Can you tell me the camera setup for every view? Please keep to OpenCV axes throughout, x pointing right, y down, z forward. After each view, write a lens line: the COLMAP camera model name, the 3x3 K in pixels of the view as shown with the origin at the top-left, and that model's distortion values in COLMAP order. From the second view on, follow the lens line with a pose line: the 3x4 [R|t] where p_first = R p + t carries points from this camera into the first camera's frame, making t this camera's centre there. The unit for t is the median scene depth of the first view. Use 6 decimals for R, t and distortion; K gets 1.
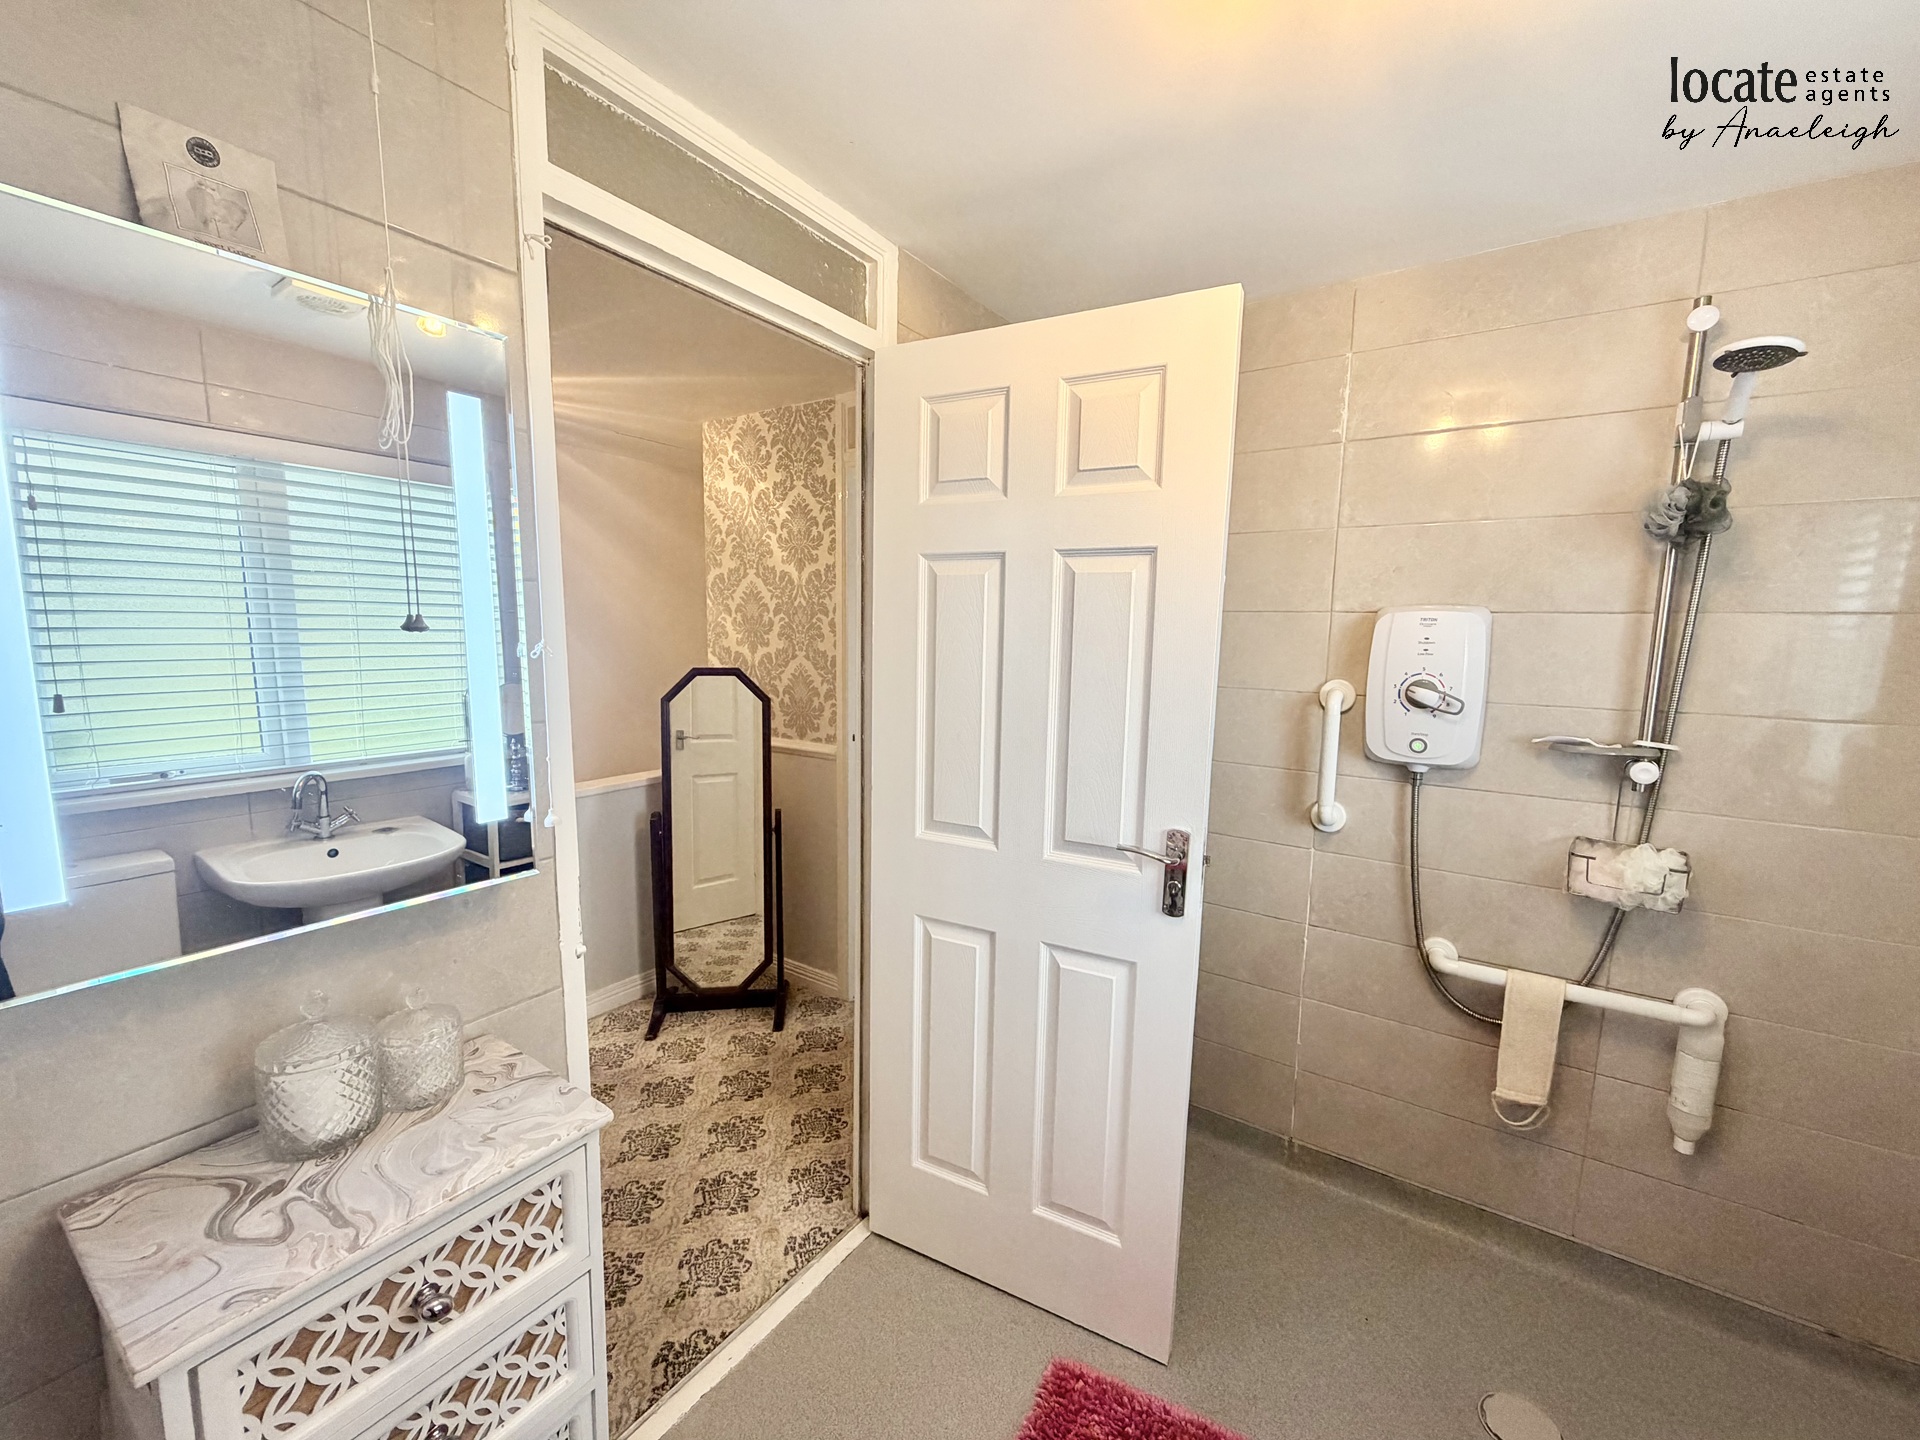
lens RADIAL K [[765.5, 0, 954.8], [0, 765.5, 726.8], [0, 0, 1]] dist [-0.001763, 0.000456]
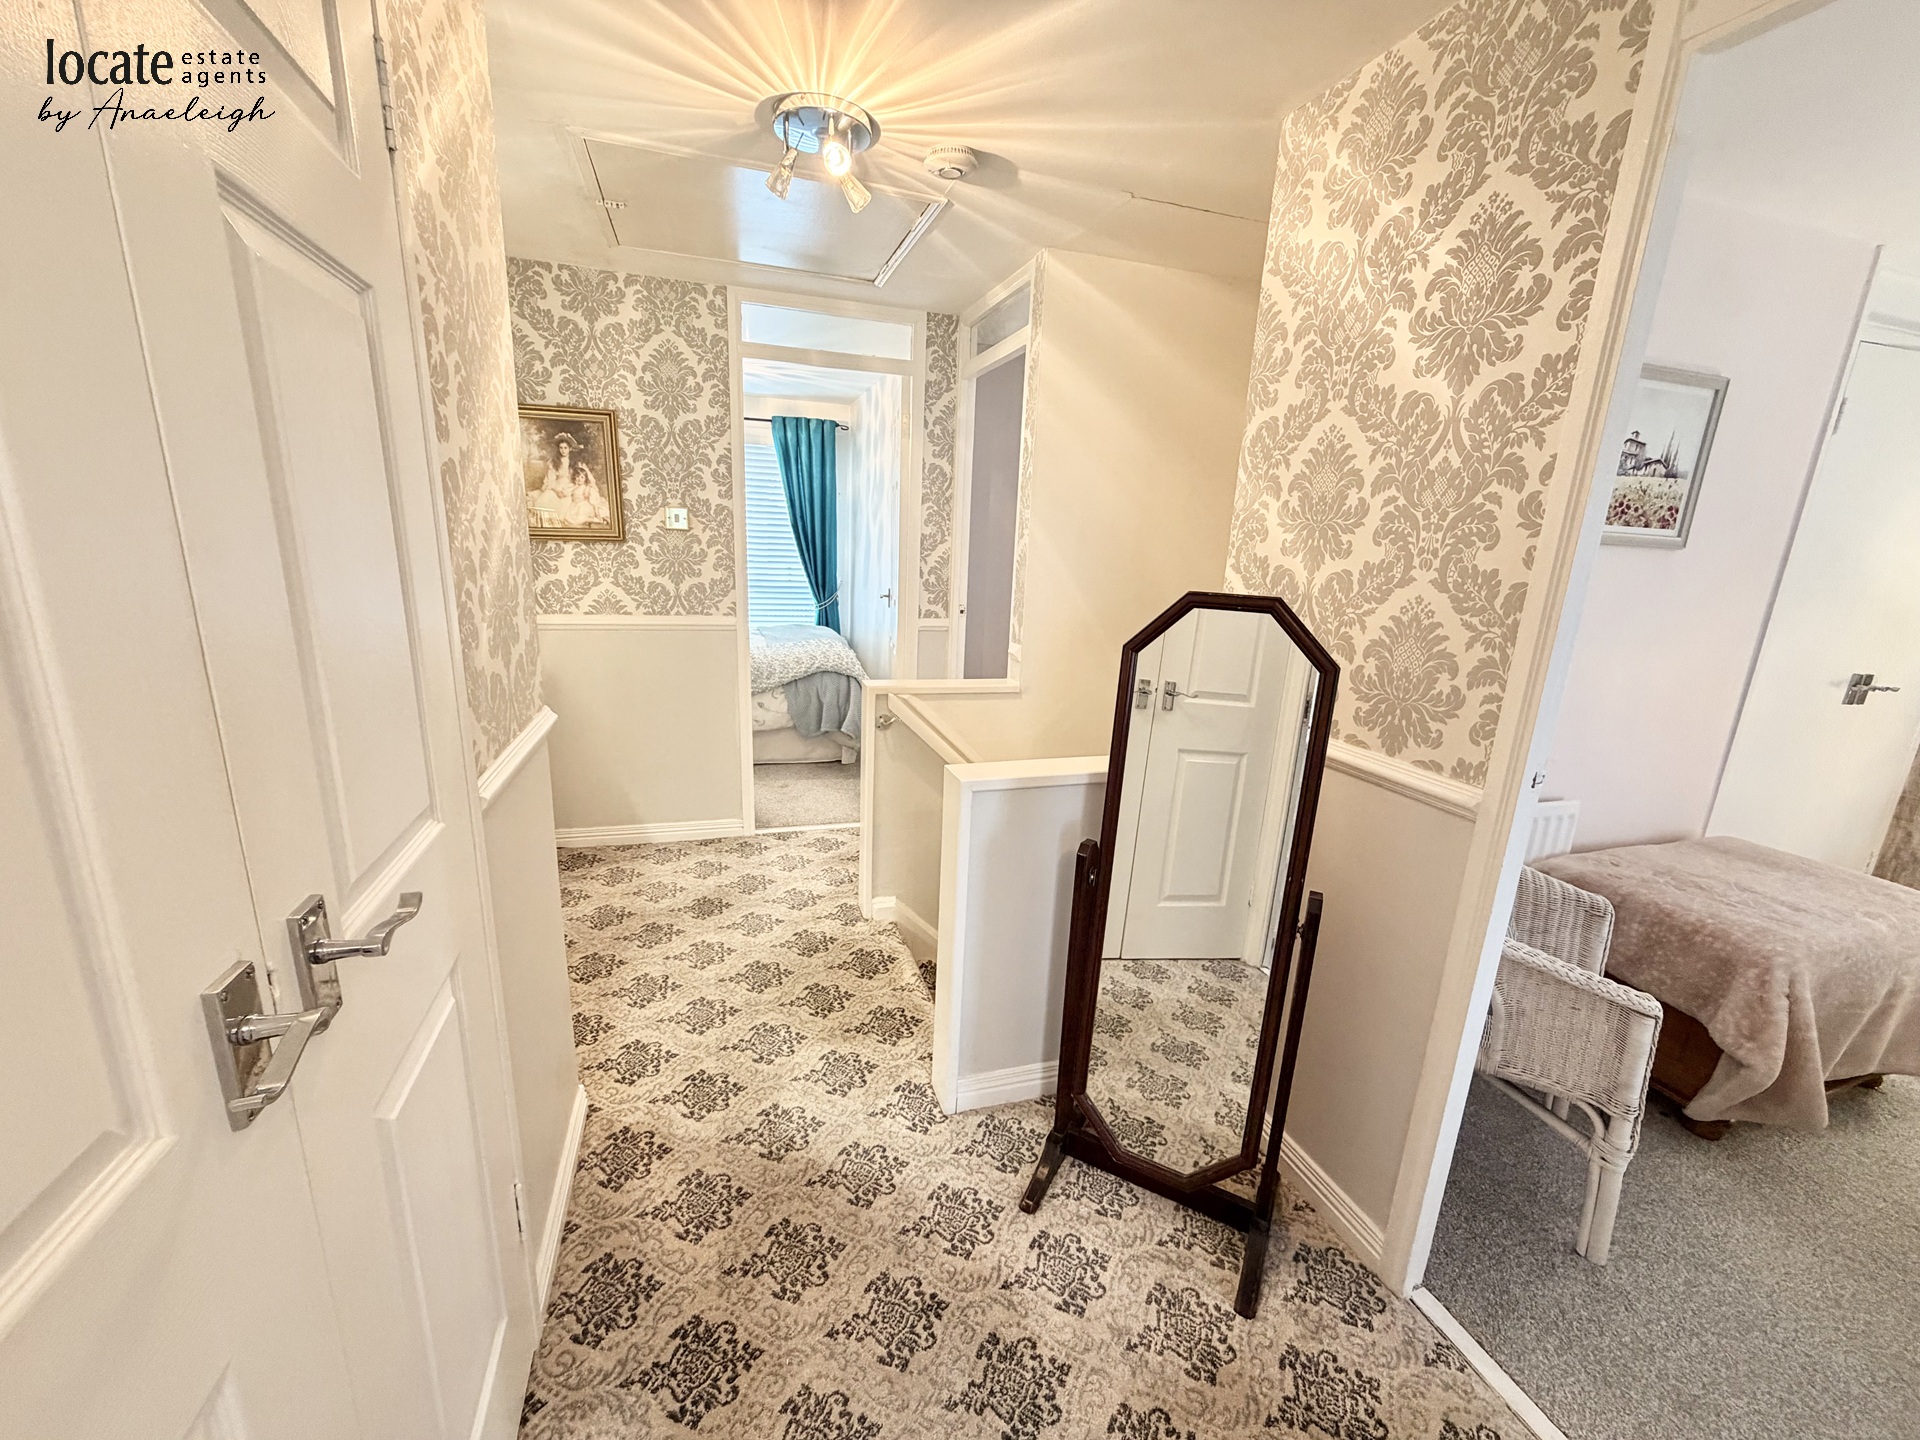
lens RADIAL K [[765.5, 0, 953.8], [0, 765.5, 719.7], [0, 0, 1]] dist [-0.001763, 0.000456]
pose [[0.788654, 0.163927, -0.592581, -0.138991], [-0.108579, 0.985787, 0.128195, -0.038460], [0.605173, -0.036759, 0.795245, 0.462859]]
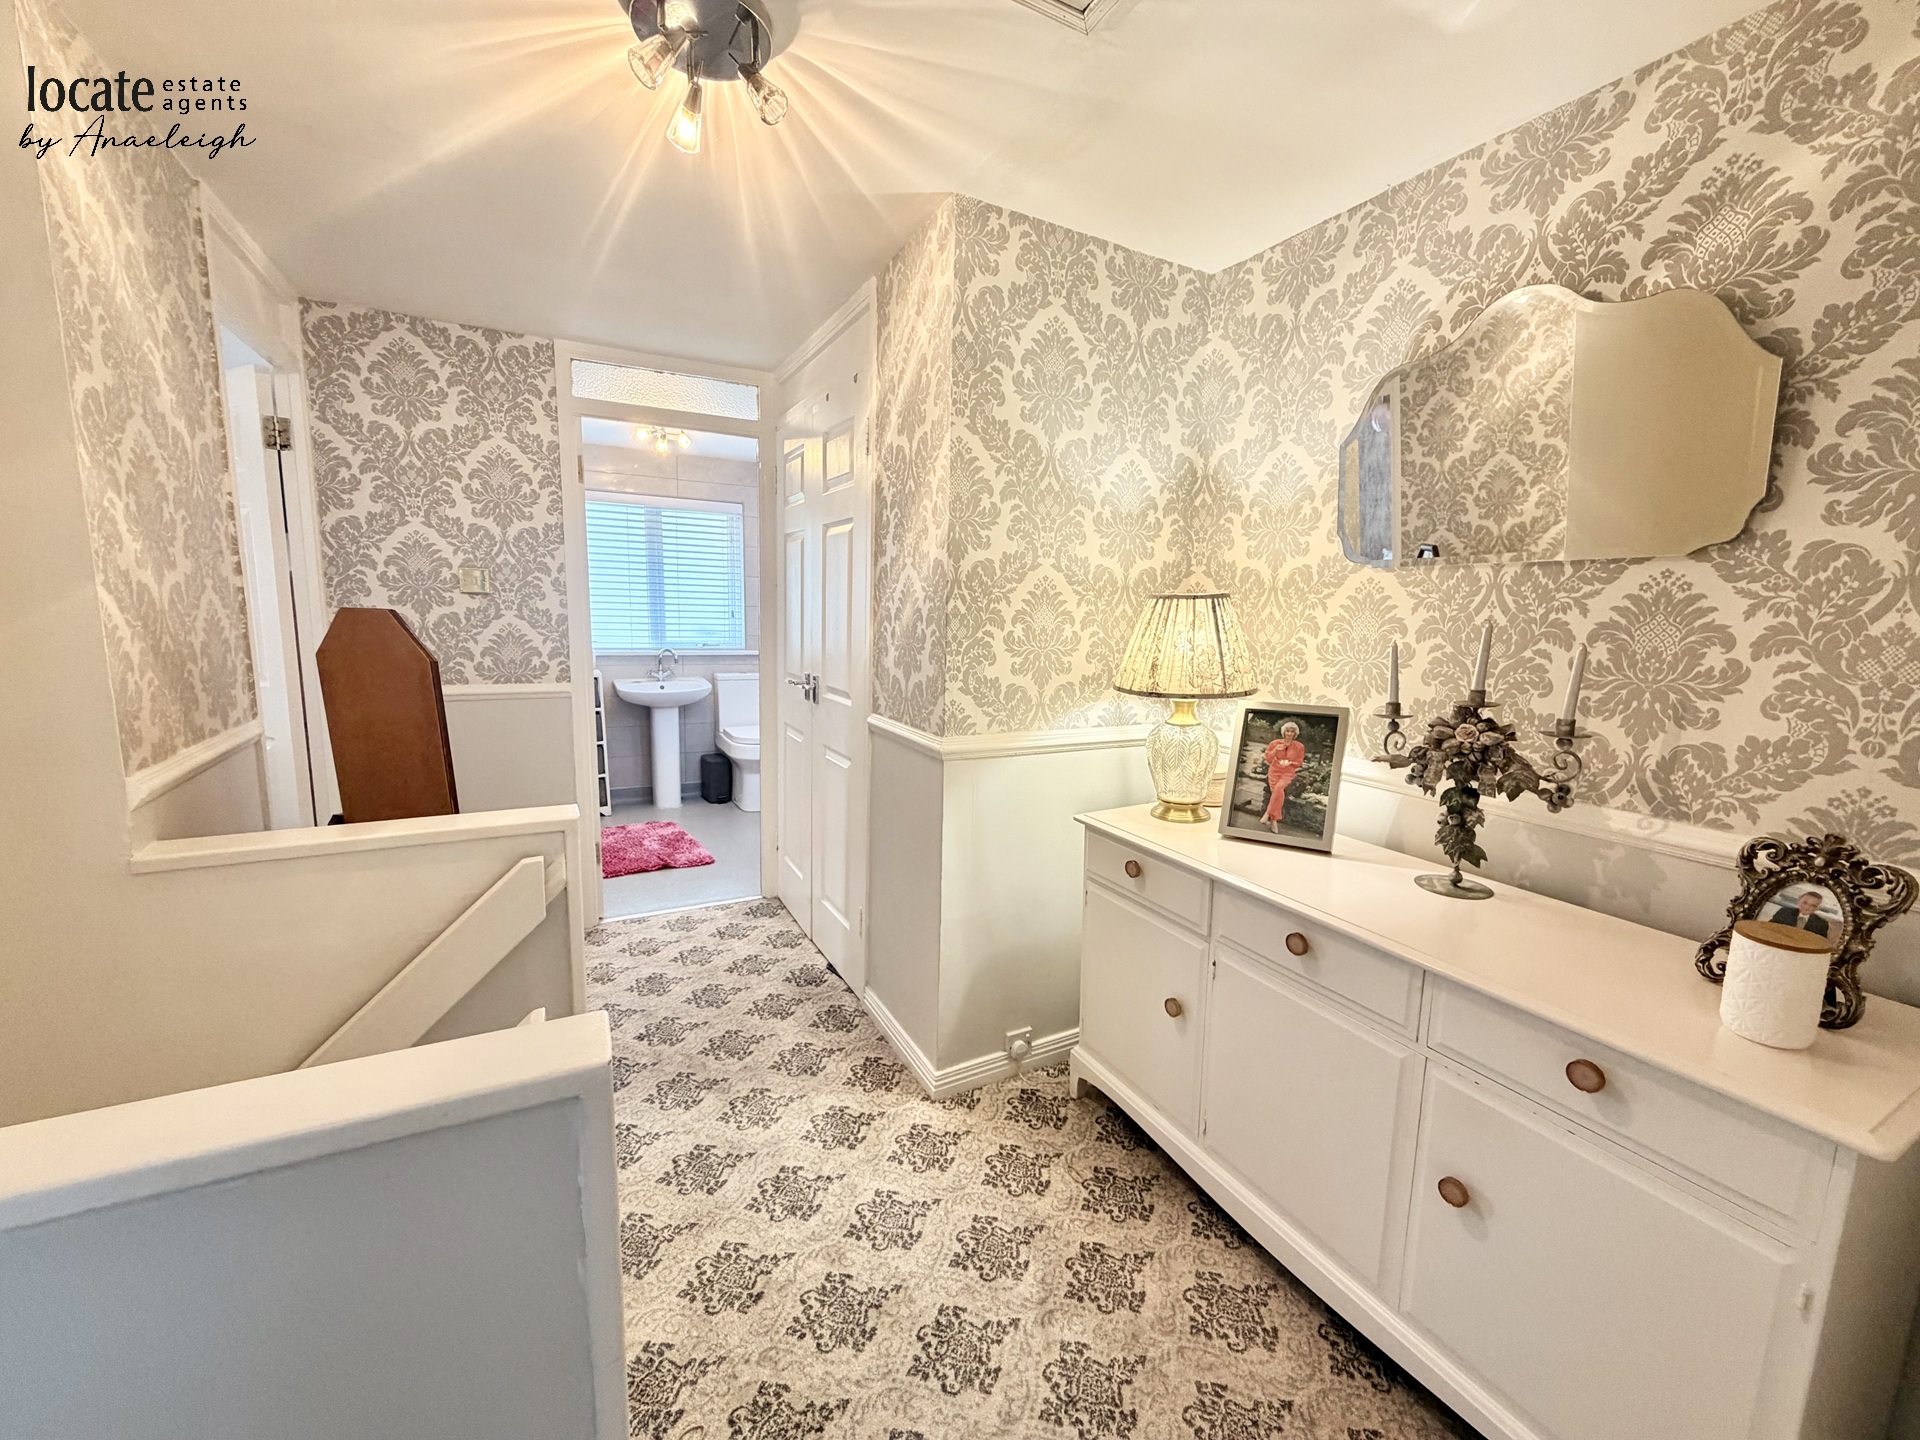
lens RADIAL K [[765.5, 0, 956.7], [0, 765.5, 727.5], [0, 0, 1]] dist [-0.001763, 0.000456]
pose [[-0.884906, -0.109194, 0.452789, -1.000303], [0.021619, 0.961454, 0.274115, -0.139425], [-0.465267, 0.252355, -0.848436, 1.276002]]
